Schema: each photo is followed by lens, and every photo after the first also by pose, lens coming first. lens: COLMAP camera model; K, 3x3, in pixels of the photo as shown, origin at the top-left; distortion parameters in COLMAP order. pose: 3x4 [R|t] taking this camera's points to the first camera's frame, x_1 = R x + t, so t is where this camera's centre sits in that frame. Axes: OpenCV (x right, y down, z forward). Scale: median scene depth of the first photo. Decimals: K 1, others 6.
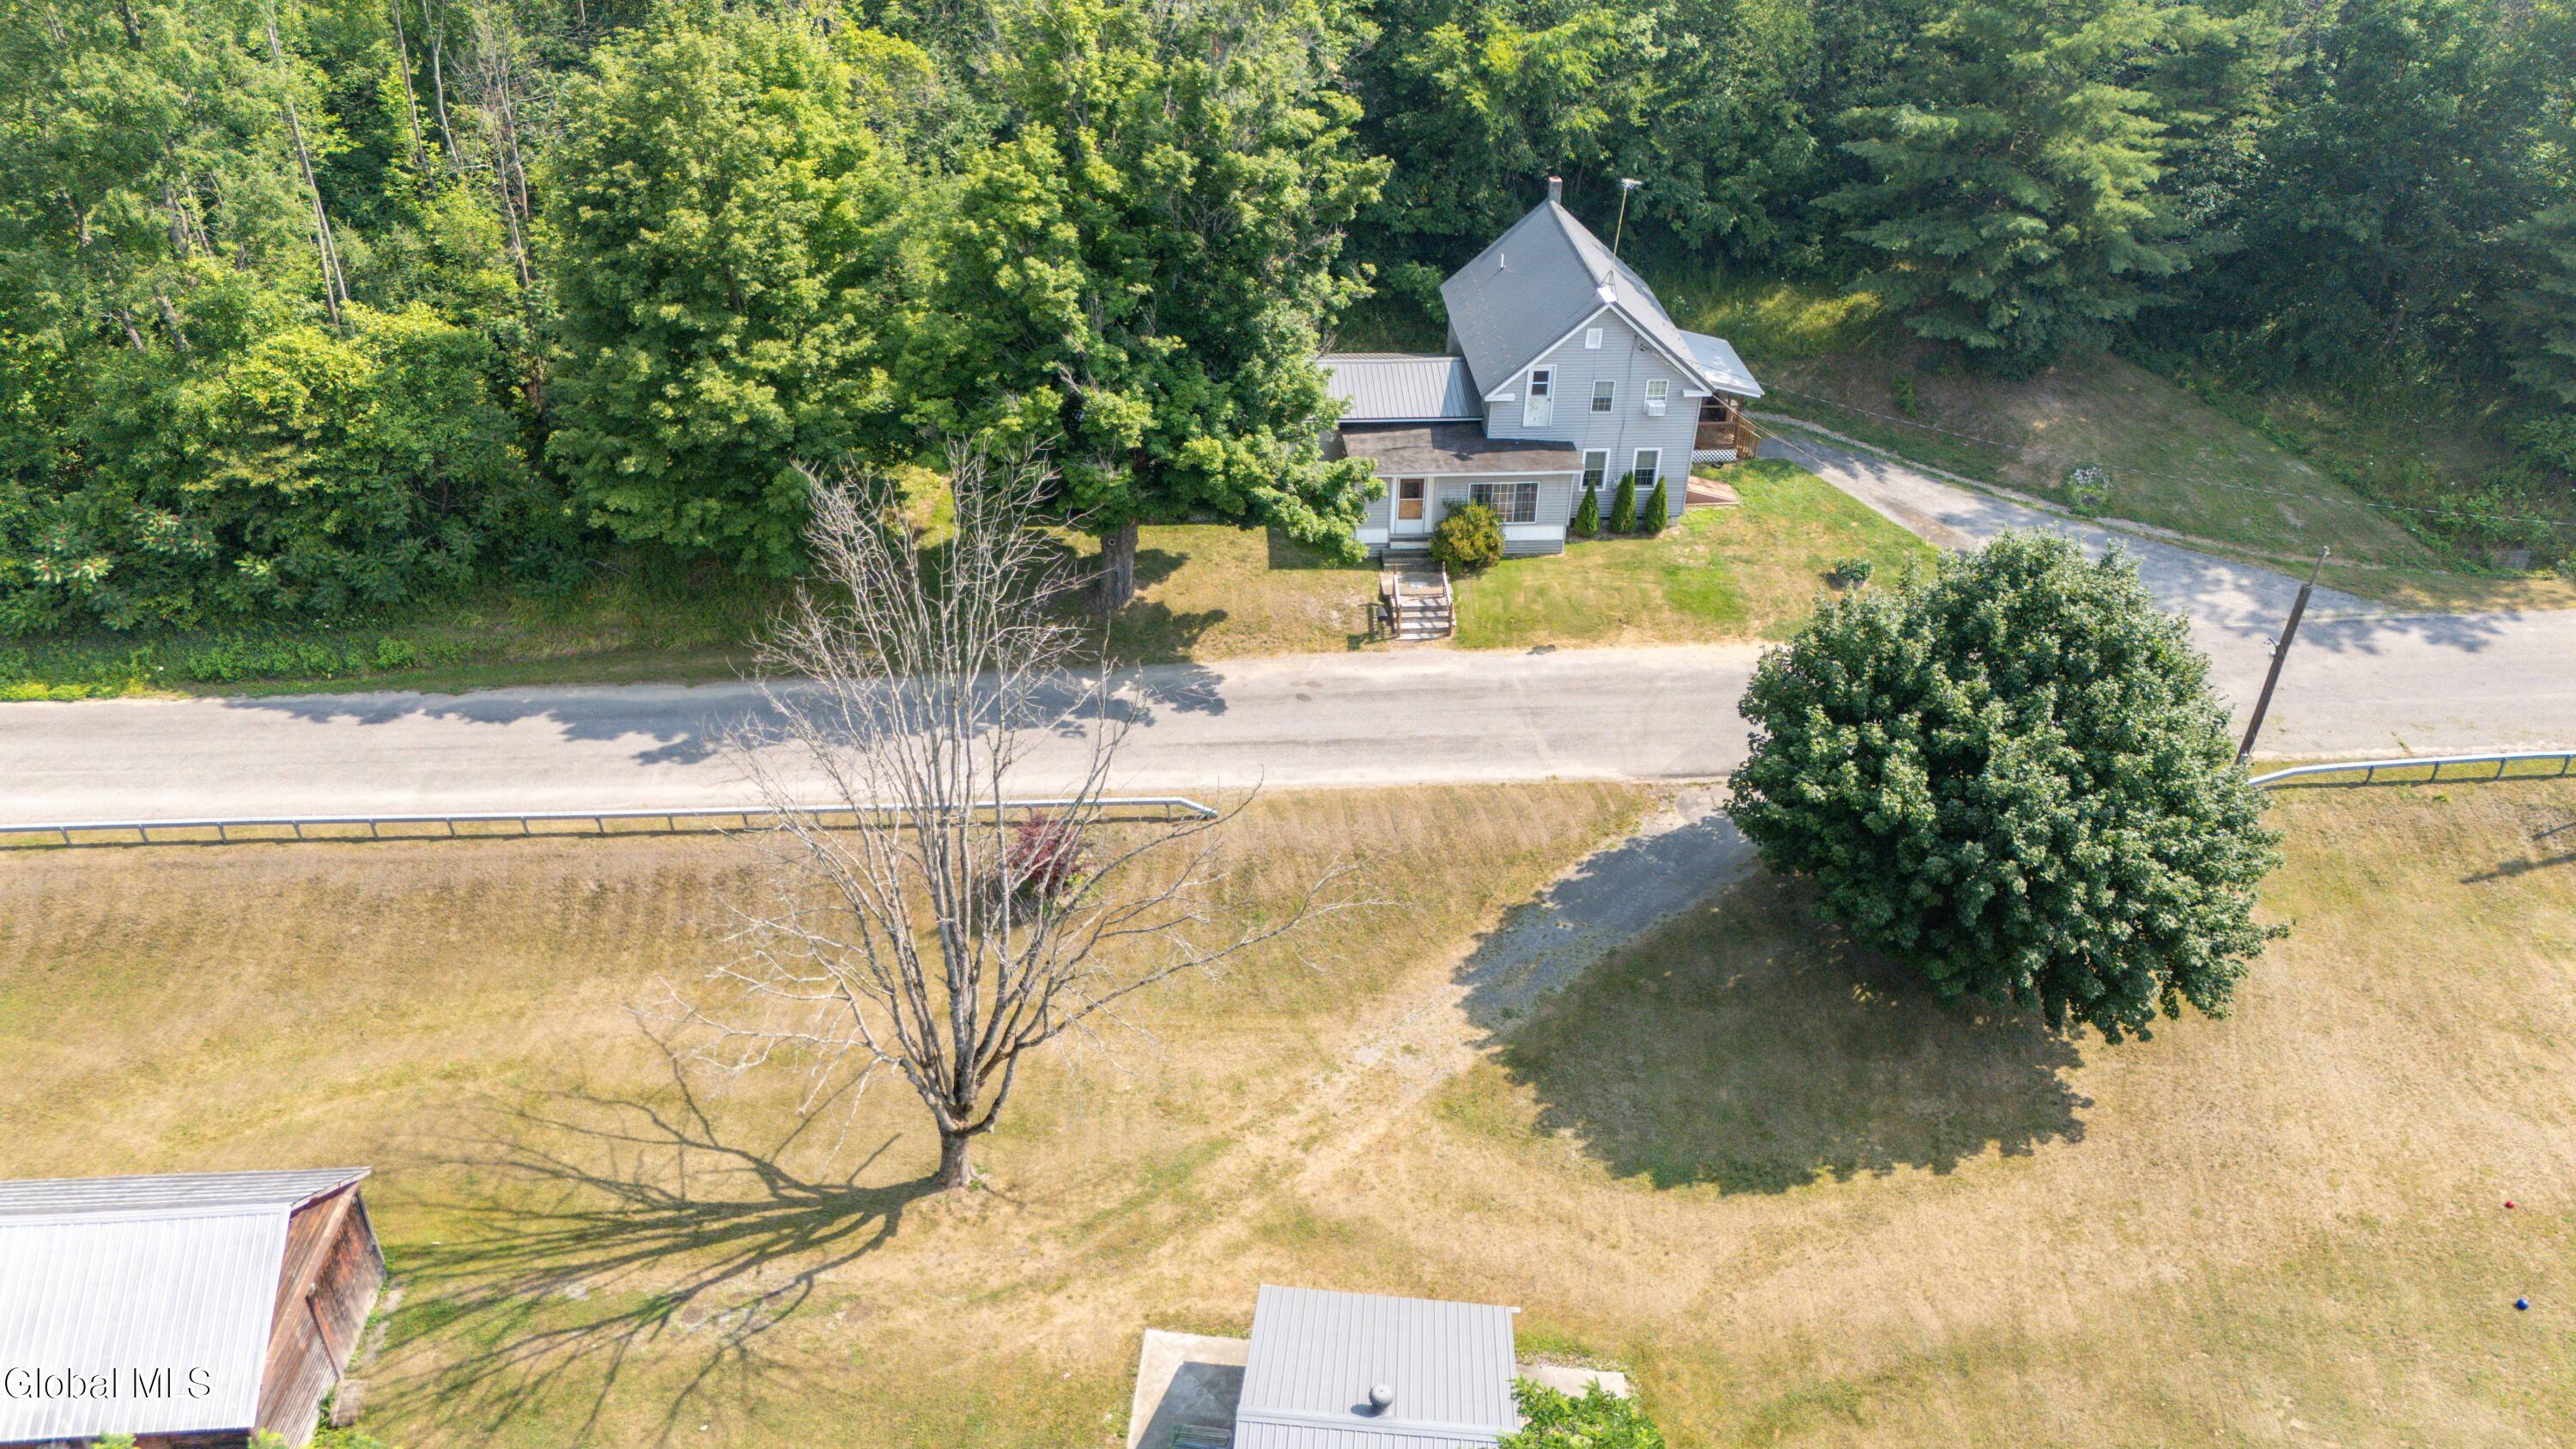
lens RADIAL K [[1882.4, 0, 1268.6], [0, 1882.4, 733.2], [0, 0, 1]] dist [0.066135, -0.056354]
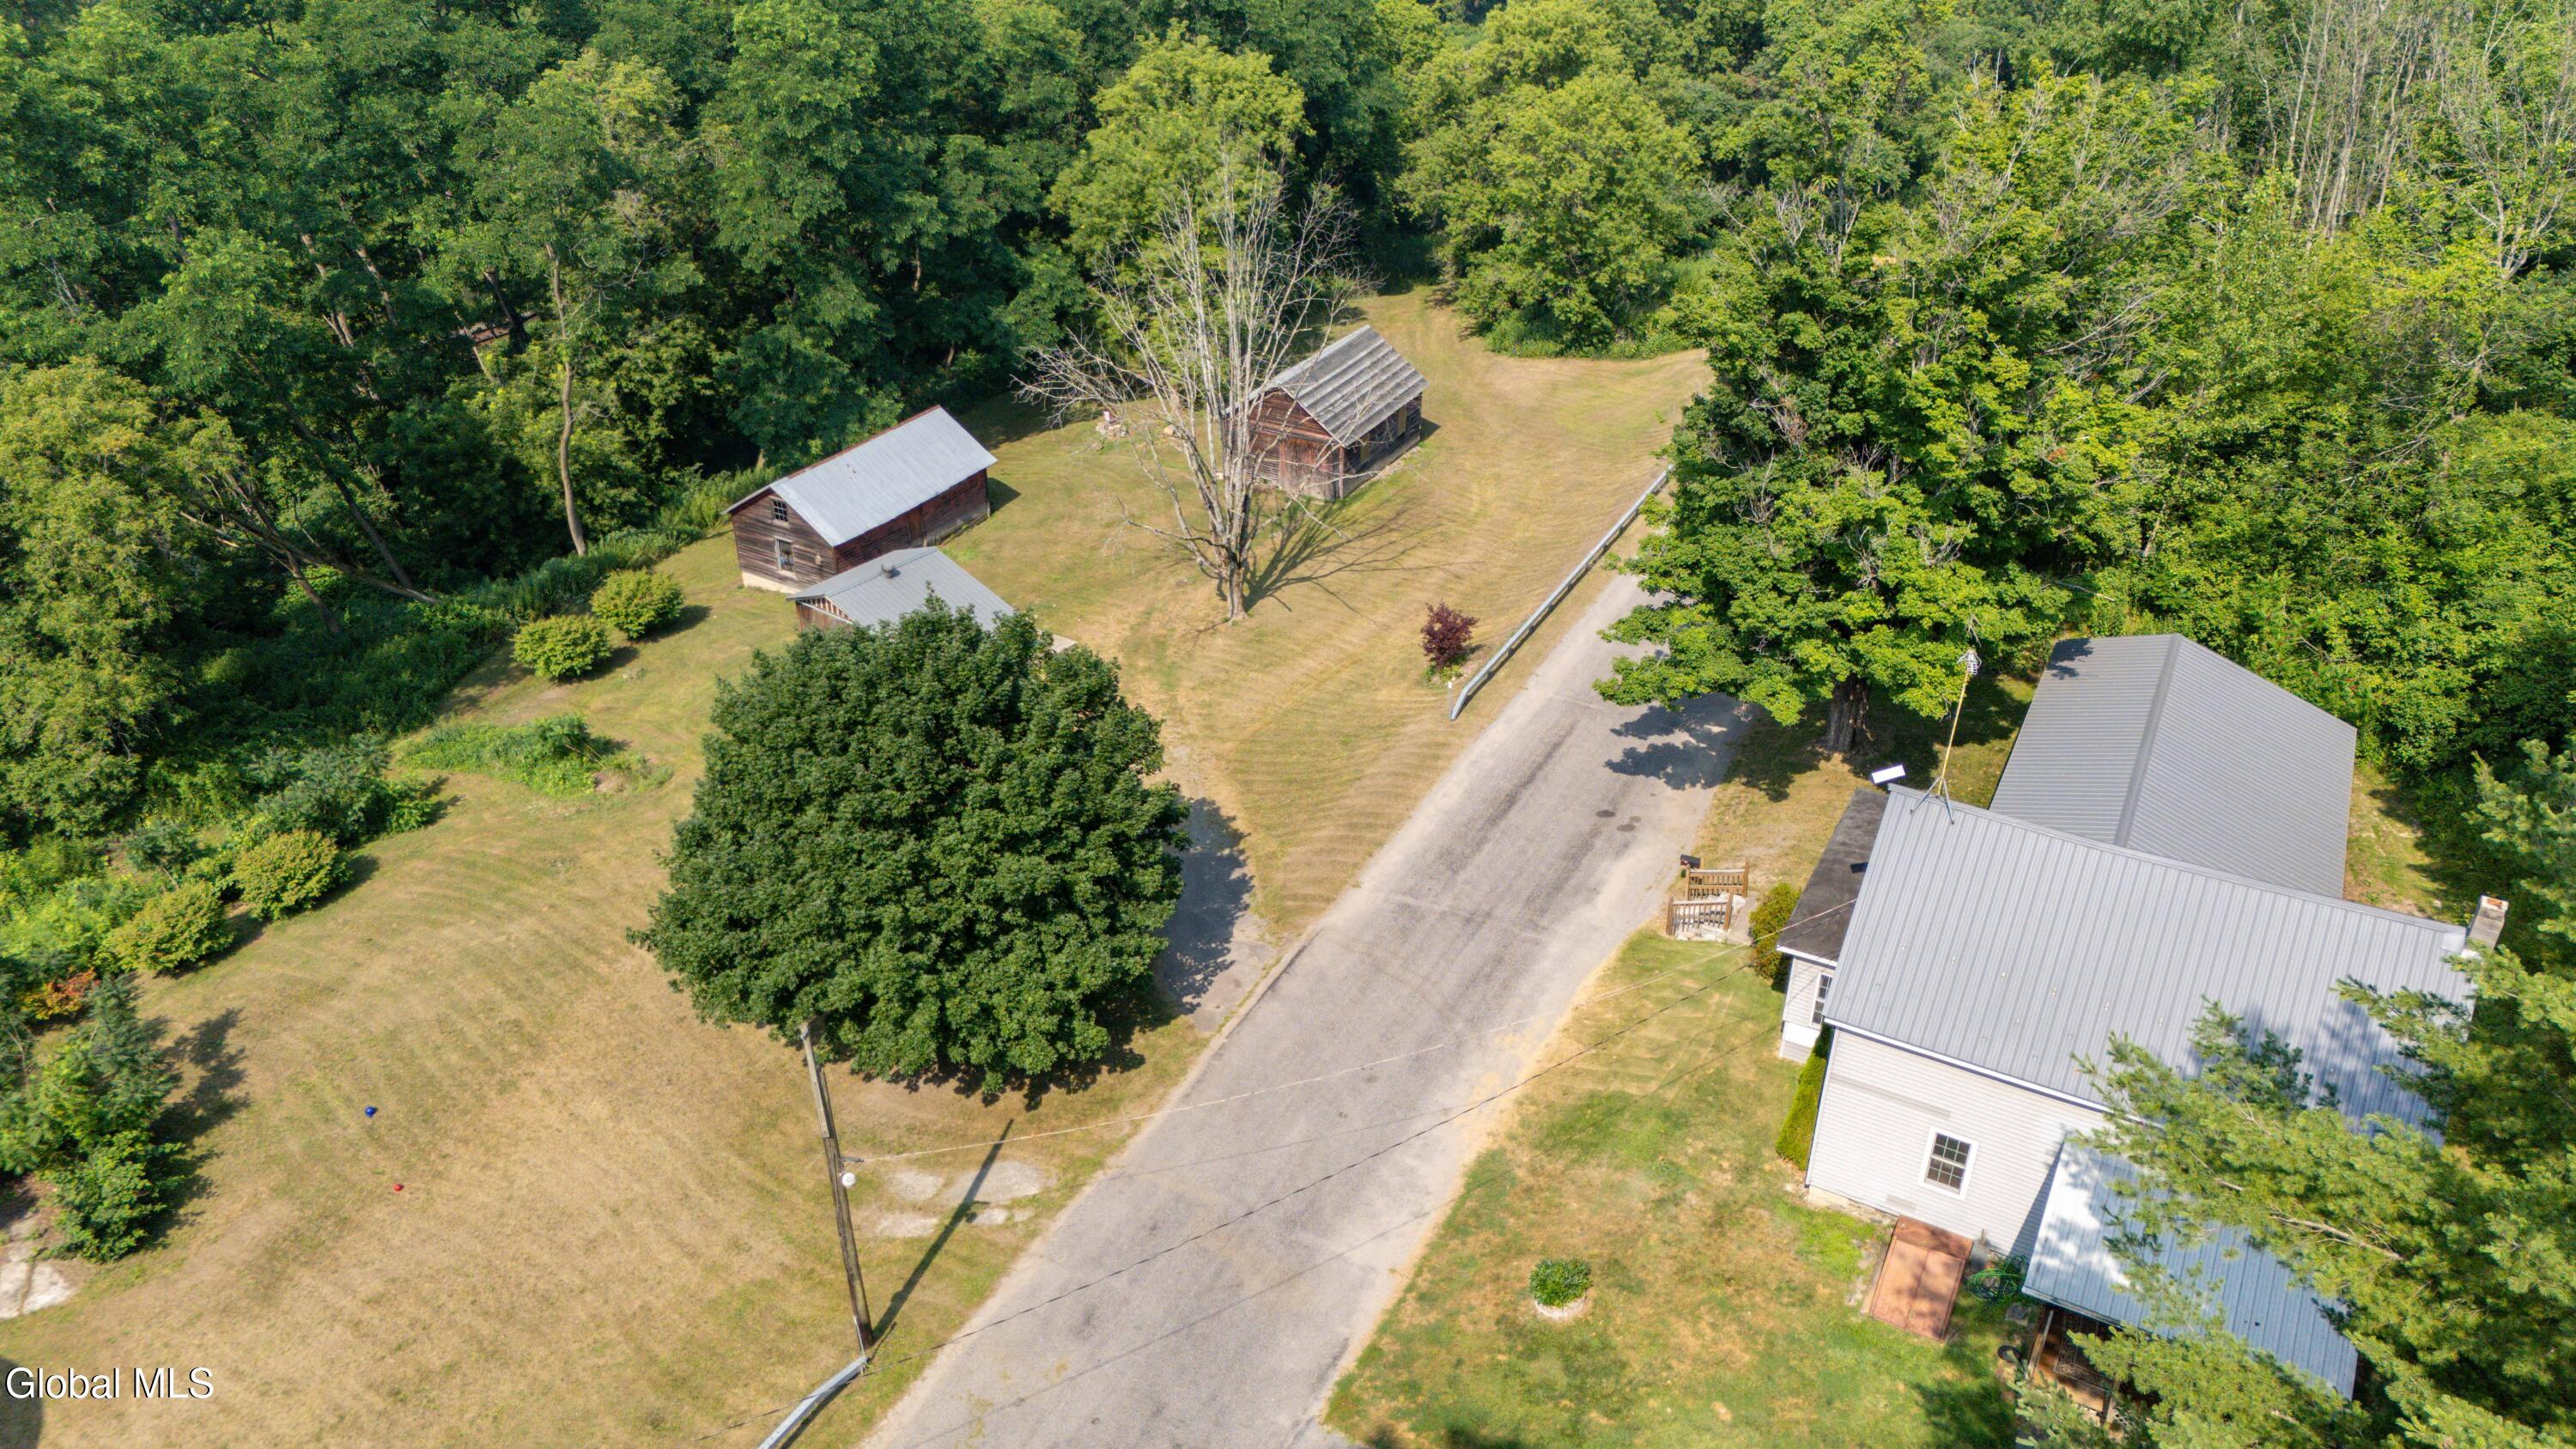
lens RADIAL K [[1882.4, 0, 1308.2], [0, 1882.4, 730.9], [0, 0, 1]] dist [0.066135, -0.056354]
pose [[-0.515678, 0.408544, -0.753105, 0.728828], [-0.485421, 0.584992, 0.649731, -0.540185], [0.706004, 0.700626, -0.103351, 0.878109]]
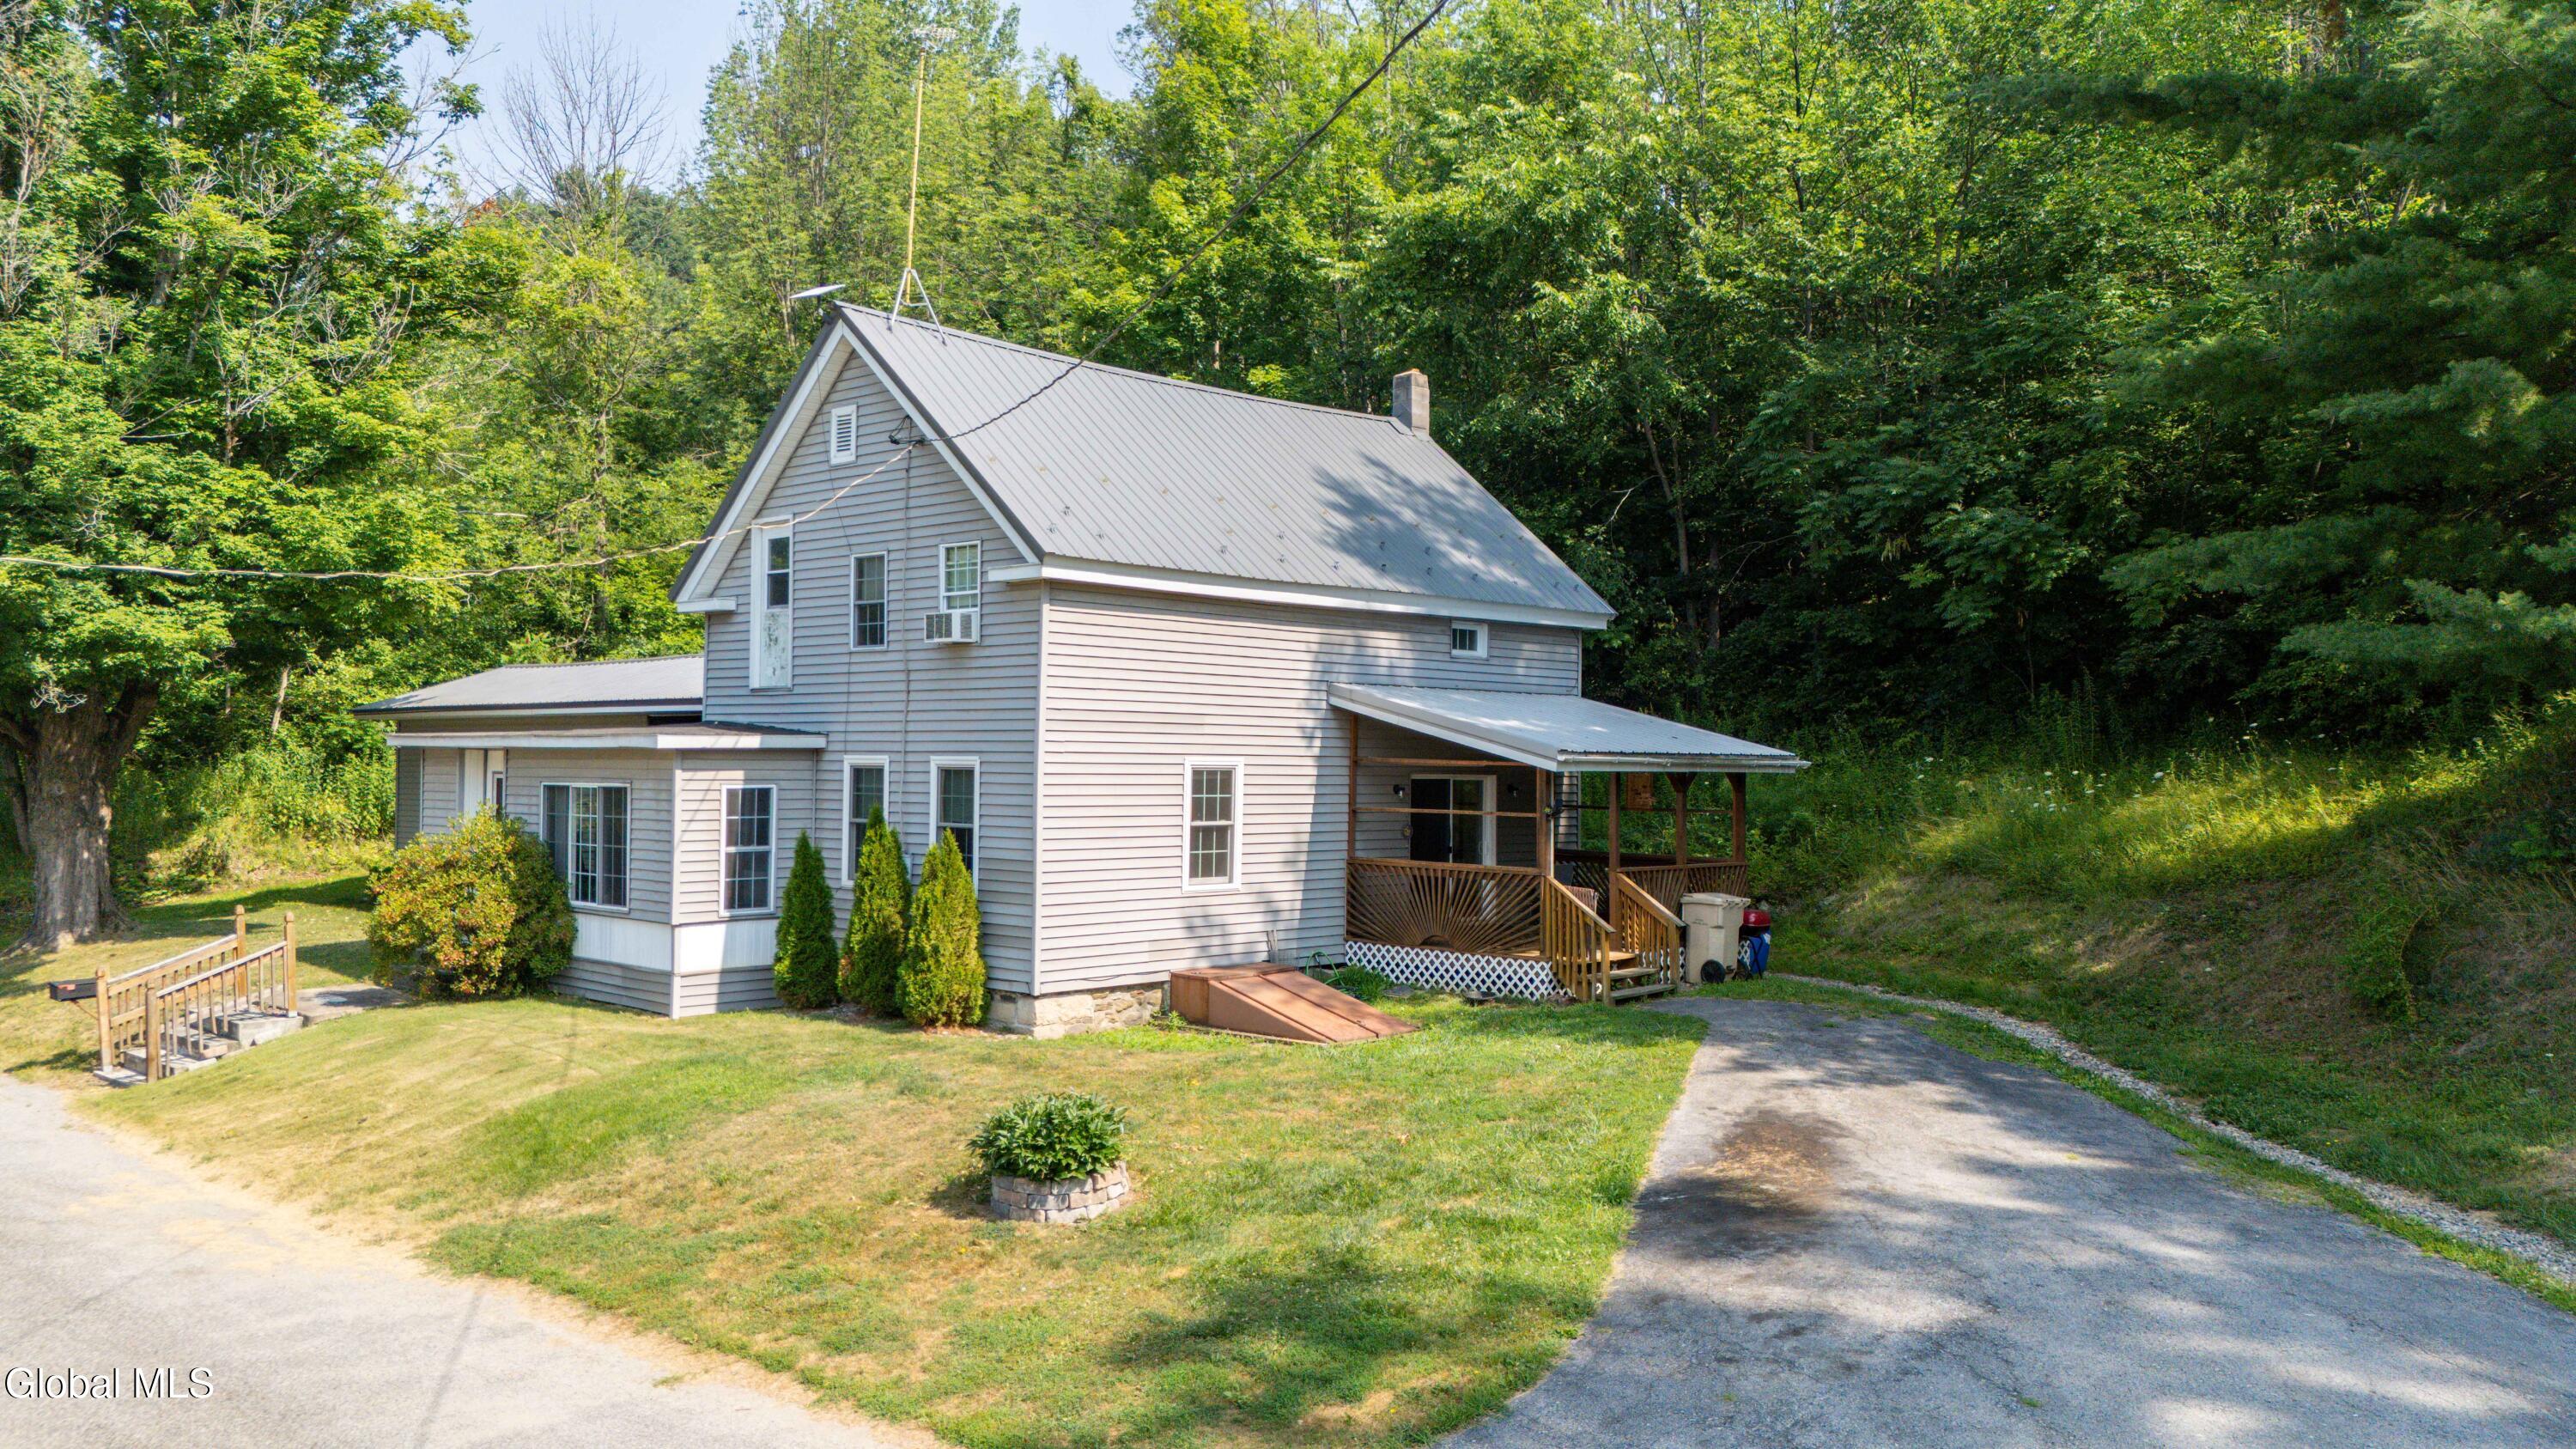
lens RADIAL K [[1882.4, 0, 1295.7], [0, 1882.4, 726.6], [0, 0, 1]] dist [0.066135, -0.056354]
pose [[0.680905, -0.022607, -0.732022, 0.490150], [-0.389770, 0.835027, -0.388340, -0.050764], [0.620038, 0.549744, 0.559763, 0.860377]]
